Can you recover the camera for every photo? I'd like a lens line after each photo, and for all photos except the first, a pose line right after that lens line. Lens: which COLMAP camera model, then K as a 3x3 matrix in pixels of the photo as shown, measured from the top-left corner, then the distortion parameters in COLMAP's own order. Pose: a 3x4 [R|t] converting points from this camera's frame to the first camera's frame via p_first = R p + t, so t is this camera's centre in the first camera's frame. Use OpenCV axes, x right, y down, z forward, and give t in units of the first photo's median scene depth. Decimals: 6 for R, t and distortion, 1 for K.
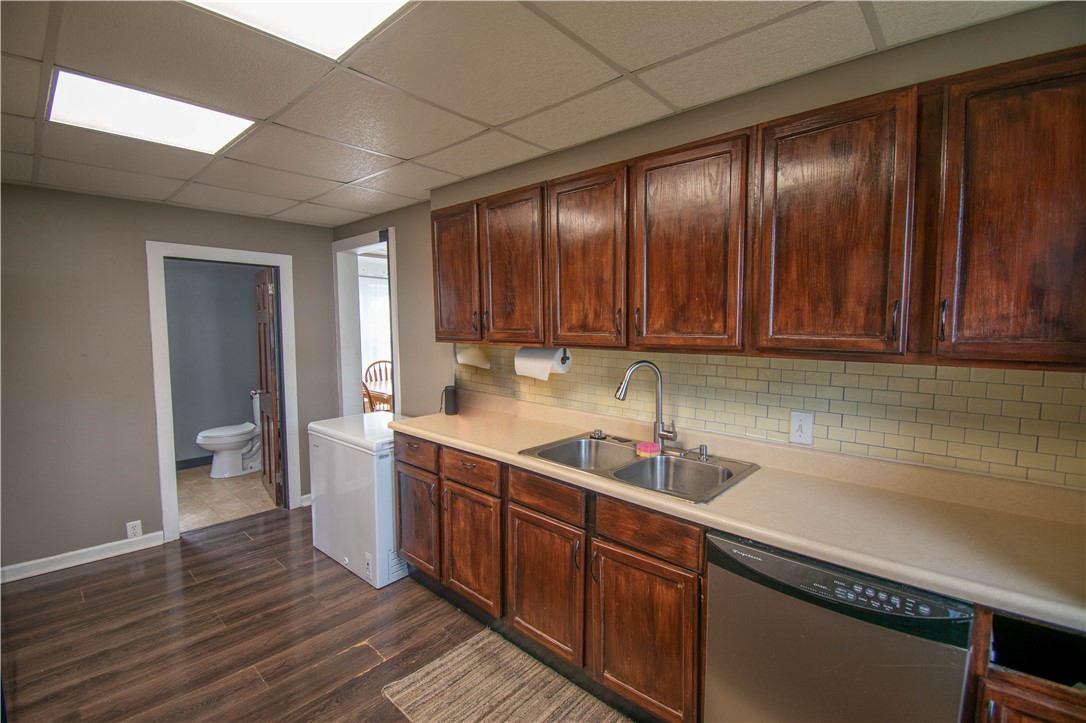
lens RADIAL K [[489.1, 0, 543.3], [0, 489.1, 359.7], [0, 0, 1]] dist [0.034992, -0.027864]
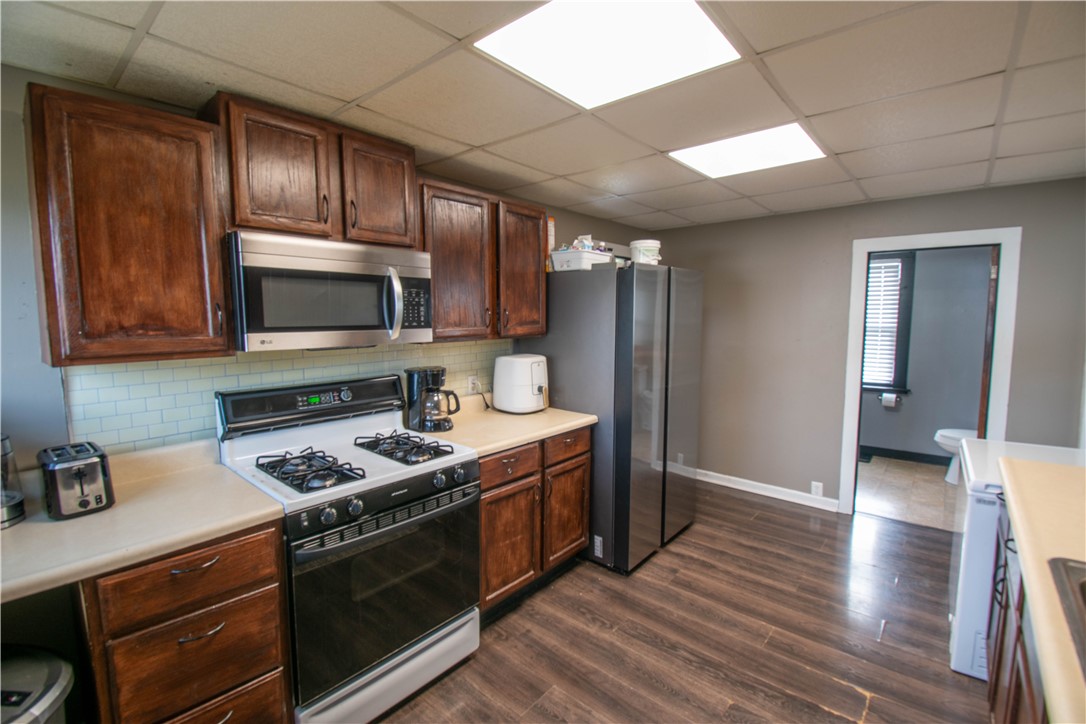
lens RADIAL K [[489.1, 0, 543.3], [0, 489.1, 360.2], [0, 0, 1]] dist [0.034992, -0.027864]
pose [[0.039995, 0.092605, -0.994899, 0.380723], [-0.071115, 0.993435, 0.089610, -0.029063], [0.996666, 0.067169, 0.046318, 0.350969]]
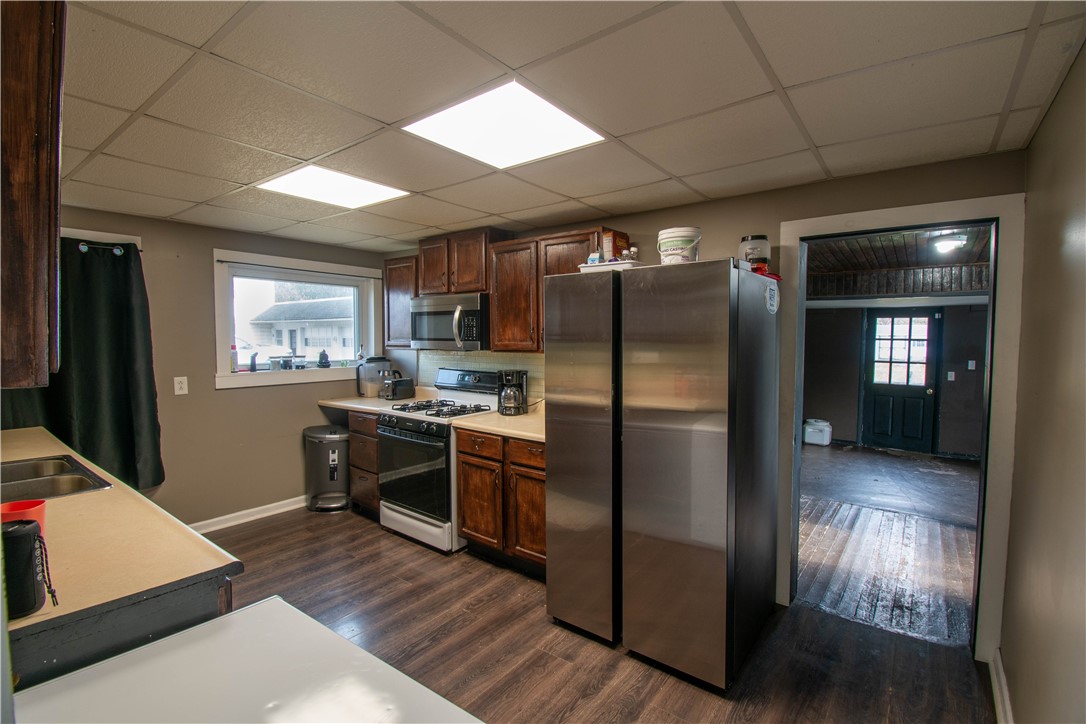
lens RADIAL K [[489.1, 0, 543.3], [0, 489.1, 360.2], [0, 0, 1]] dist [0.034992, -0.027864]
pose [[-0.995940, -0.000514, -0.090016, -0.558419], [-0.011922, 0.991927, 0.126248, -0.114300], [0.089225, 0.126809, -0.987906, 1.542535]]
